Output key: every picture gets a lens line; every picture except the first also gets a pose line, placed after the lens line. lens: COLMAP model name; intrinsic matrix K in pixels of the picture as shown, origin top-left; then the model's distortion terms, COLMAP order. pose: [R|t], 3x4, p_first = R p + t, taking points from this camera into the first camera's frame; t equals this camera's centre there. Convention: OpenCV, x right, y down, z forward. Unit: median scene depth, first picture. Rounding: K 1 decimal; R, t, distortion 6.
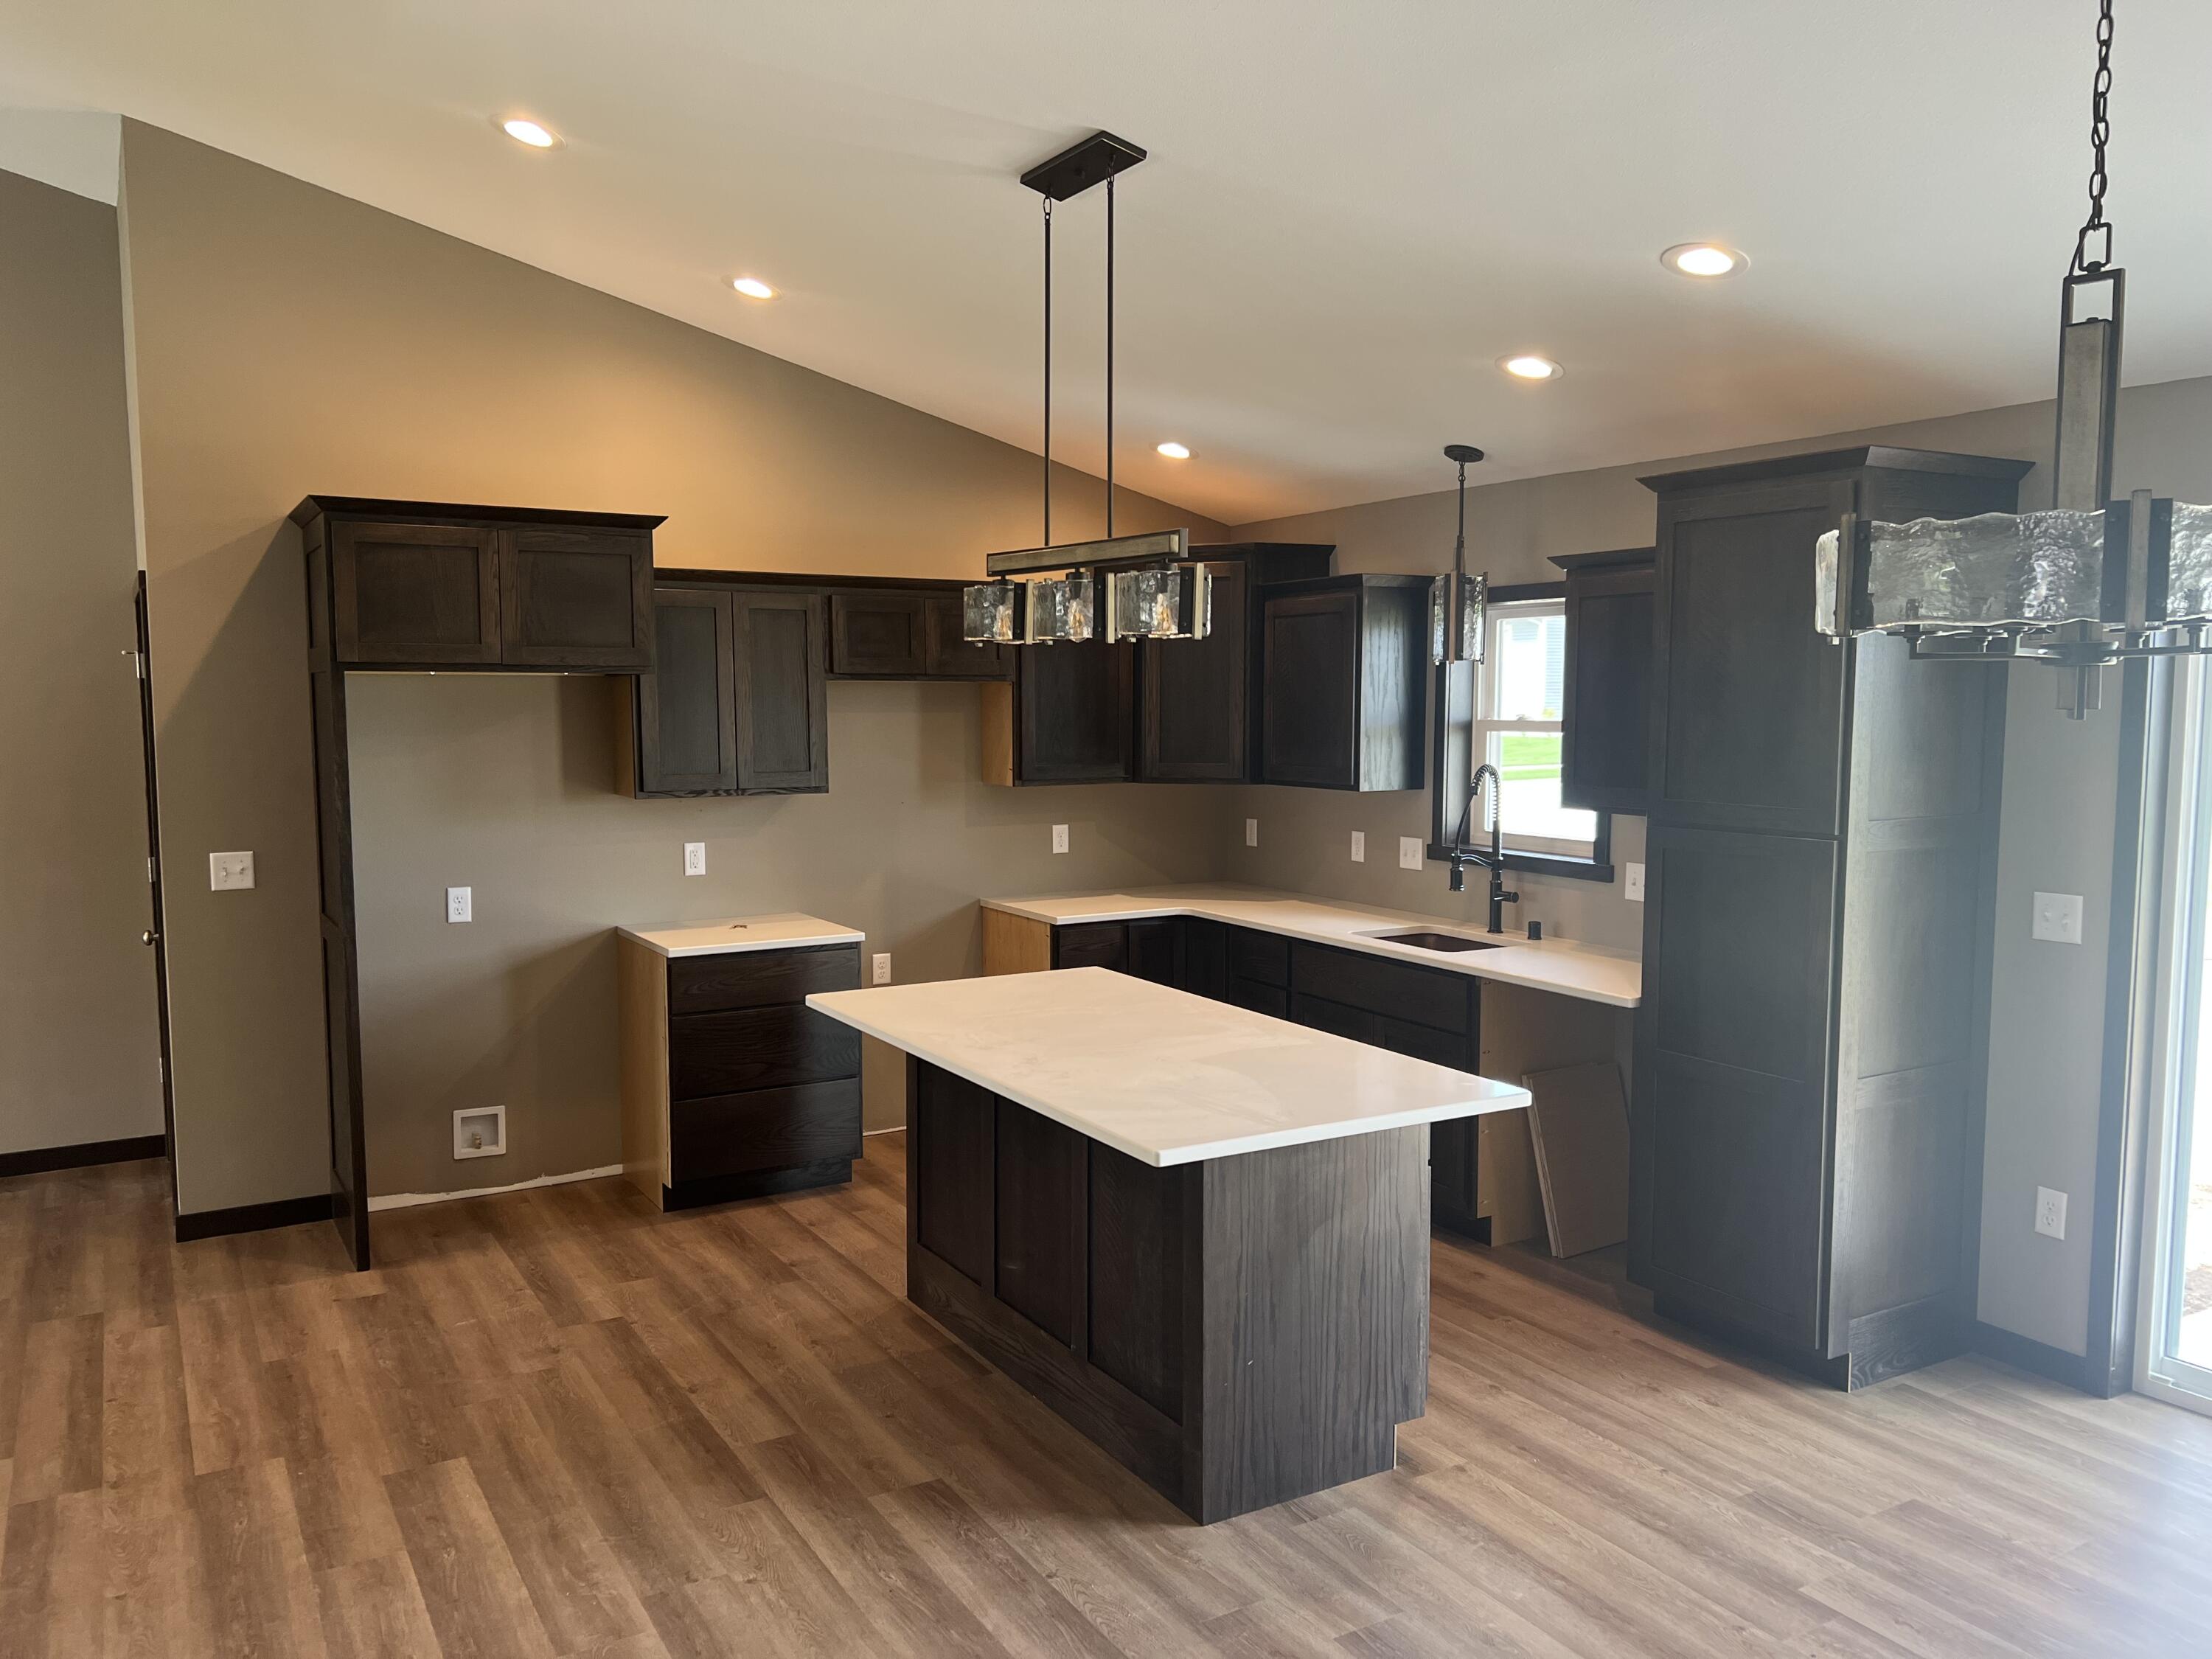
lens RADIAL K [[1667.2, 0, 1106.2], [0, 1667.2, 829.2], [0, 0, 1]] dist [0.000865, -0.007774]
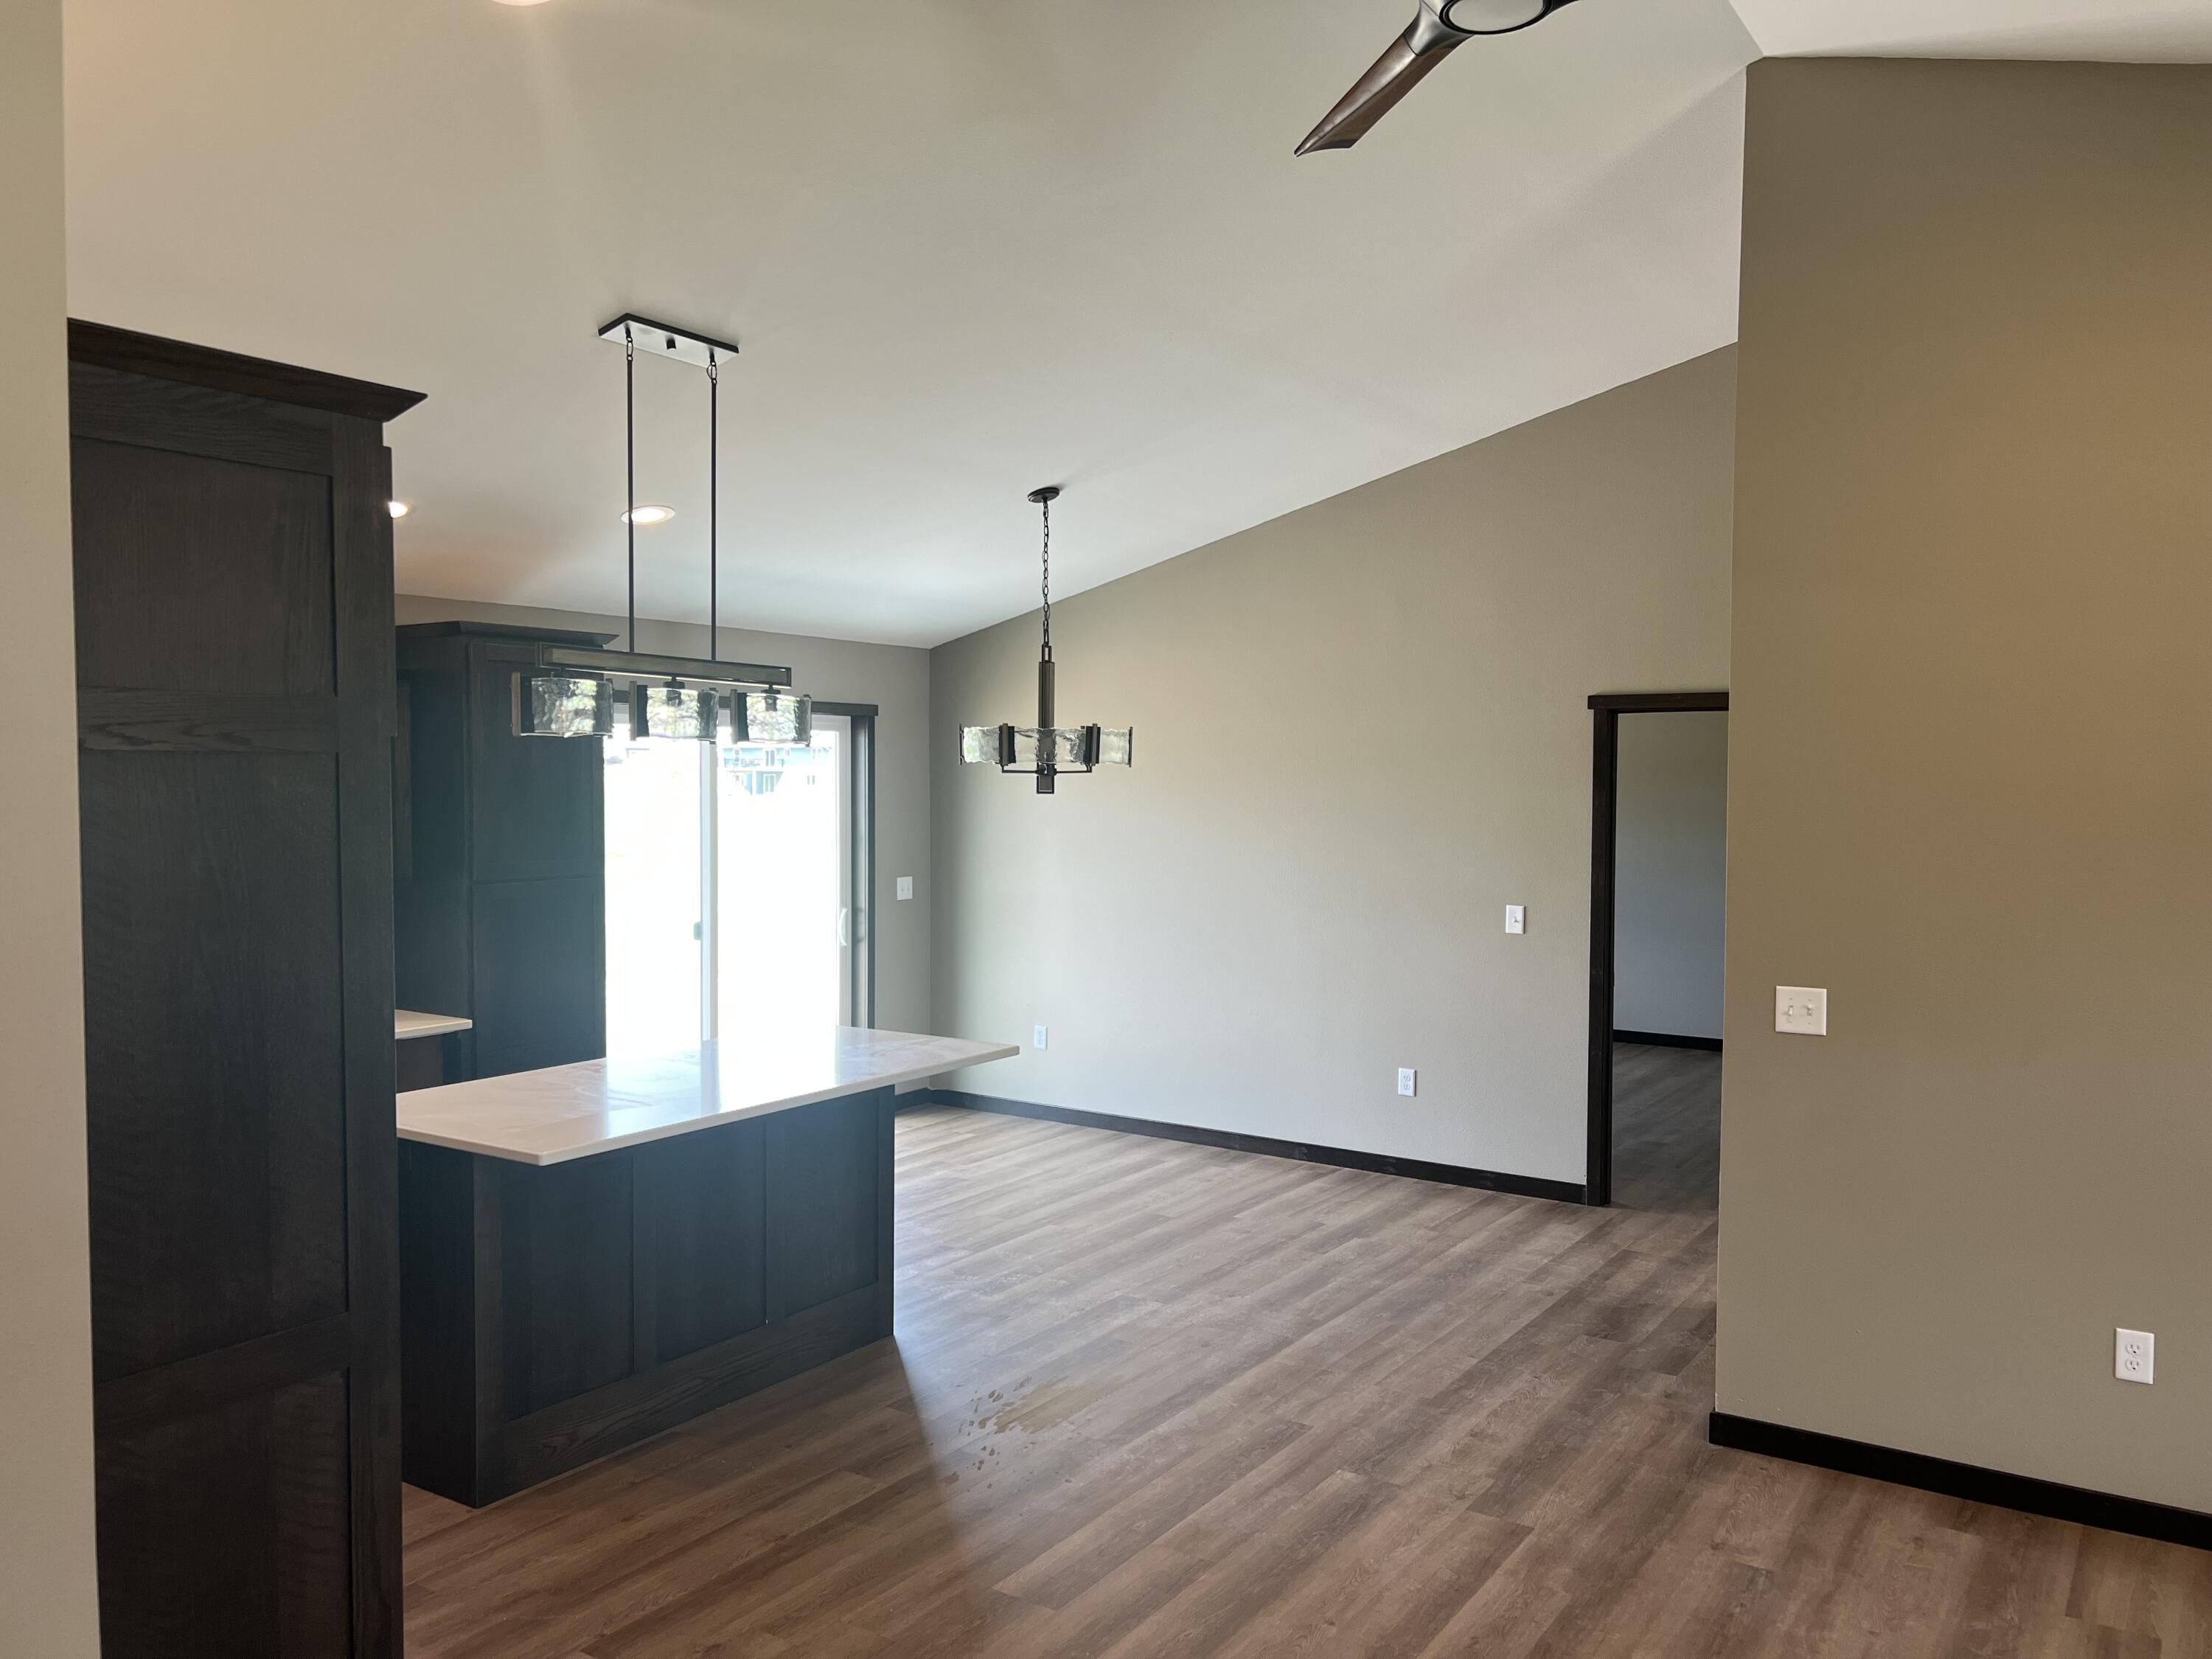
lens RADIAL K [[1667.2, 0, 1107.1], [0, 1667.2, 832.3], [0, 0, 1]] dist [0.000865, -0.007774]
pose [[-0.426095, -0.033765, 0.904048, -1.222264], [0.079328, 0.994060, 0.074515, -0.117764], [-0.901194, 0.103467, -0.420885, 1.254105]]
